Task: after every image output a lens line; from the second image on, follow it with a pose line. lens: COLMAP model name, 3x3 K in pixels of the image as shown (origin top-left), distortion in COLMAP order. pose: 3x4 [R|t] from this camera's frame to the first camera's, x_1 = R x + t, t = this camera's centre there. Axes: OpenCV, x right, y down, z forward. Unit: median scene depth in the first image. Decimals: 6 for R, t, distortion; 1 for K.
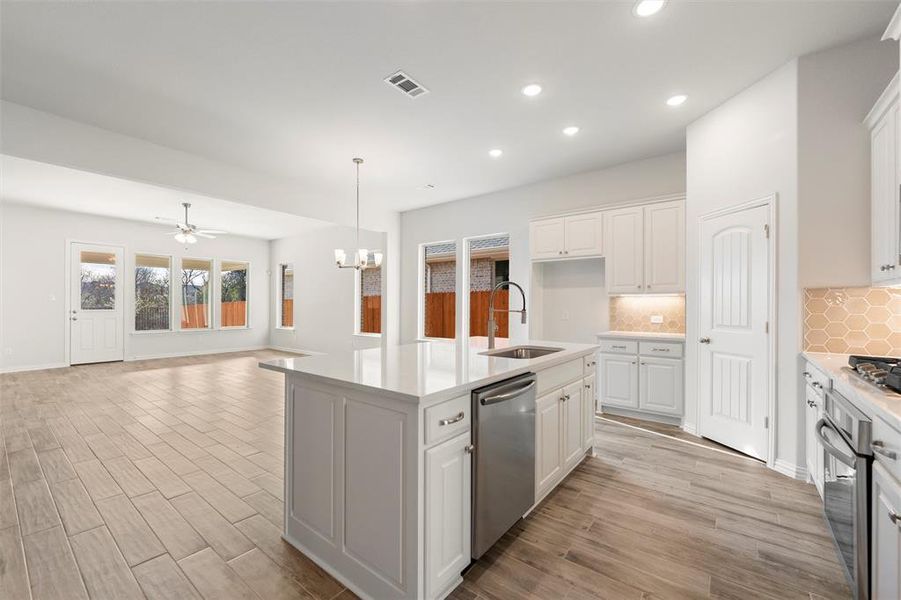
lens RADIAL K [[366.9, 0, 444.9], [0, 366.9, 302.7], [0, 0, 1]] dist [-0.000454, -0.000165]
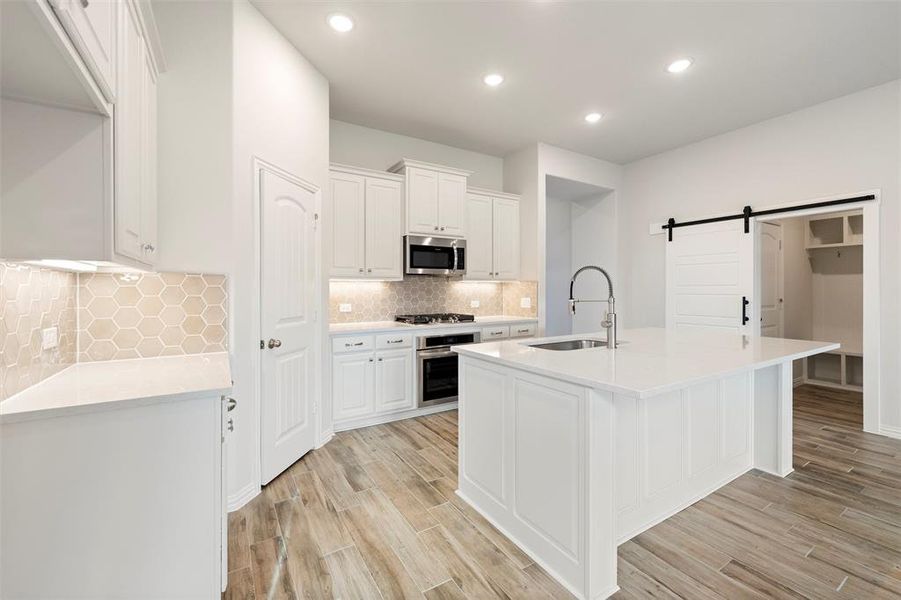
lens RADIAL K [[370.5, 0, 445.0], [0, 370.5, 292.7], [0, 0, 1]] dist [0.002222, -0.000292]
pose [[-0.937749, -0.004424, 0.347287, 0.109094], [-0.003467, 0.999988, 0.003377, 0.001116], [-0.347298, 0.001963, -0.937753, 1.117072]]
